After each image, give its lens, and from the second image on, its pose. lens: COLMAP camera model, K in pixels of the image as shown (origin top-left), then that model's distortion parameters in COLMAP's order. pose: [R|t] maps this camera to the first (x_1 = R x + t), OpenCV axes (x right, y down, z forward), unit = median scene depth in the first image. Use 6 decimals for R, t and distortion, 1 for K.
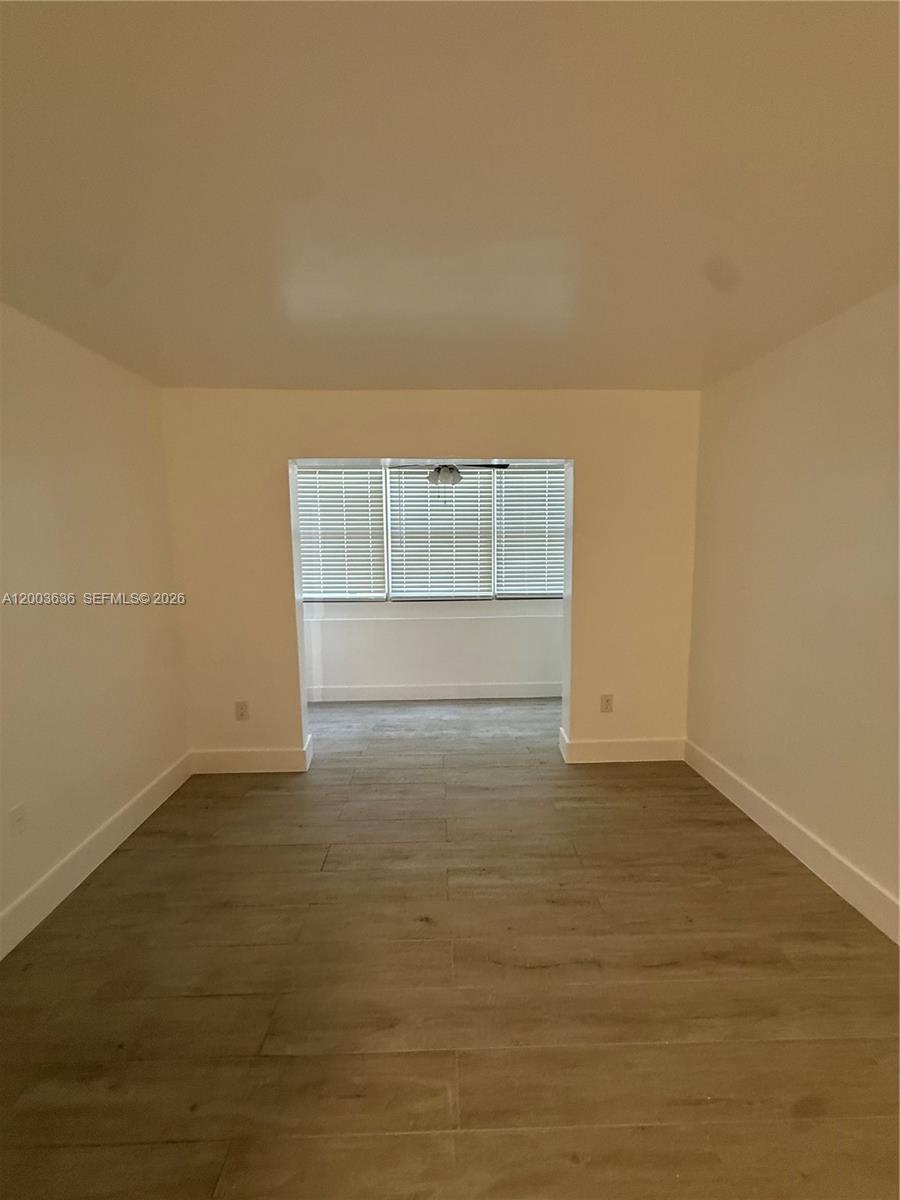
lens RADIAL K [[476.4, 0, 450.9], [0, 476.4, 596.2], [0, 0, 1]] dist [0.000928, -0.000540]
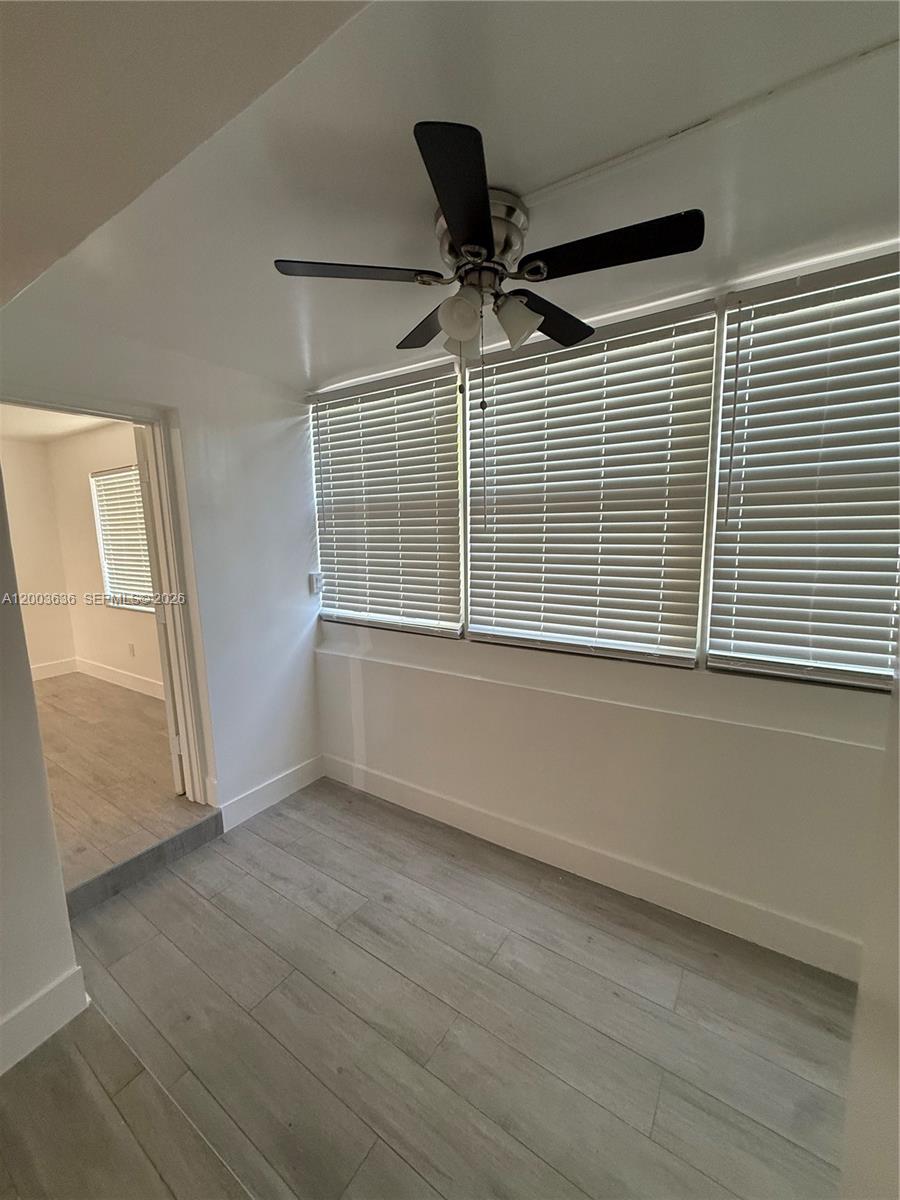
lens RADIAL K [[476.4, 0, 447.8], [0, 476.4, 599.8], [0, 0, 1]] dist [0.000928, -0.000540]
pose [[0.817749, 0.075834, -0.570558, 0.170502], [-0.052540, 0.996979, 0.057209, -0.072804], [0.573172, -0.016806, 0.819263, 0.705544]]
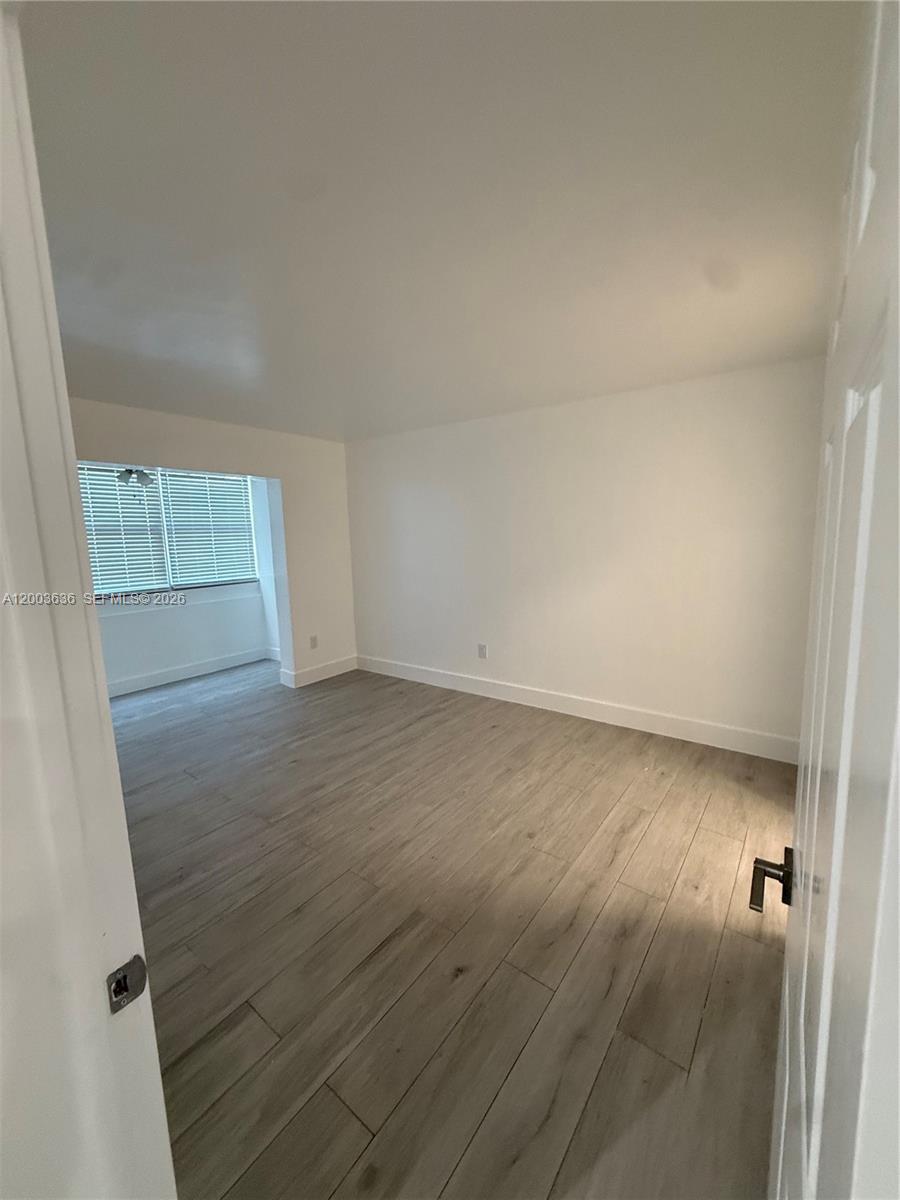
lens RADIAL K [[476.4, 0, 453.4], [0, 476.4, 597.3], [0, 0, 1]] dist [0.000928, -0.000540]
pose [[0.620173, -0.112386, 0.776373, -0.441741], [0.106324, 0.992594, 0.058753, 0.033289], [-0.777226, 0.046111, 0.627529, -0.236737]]
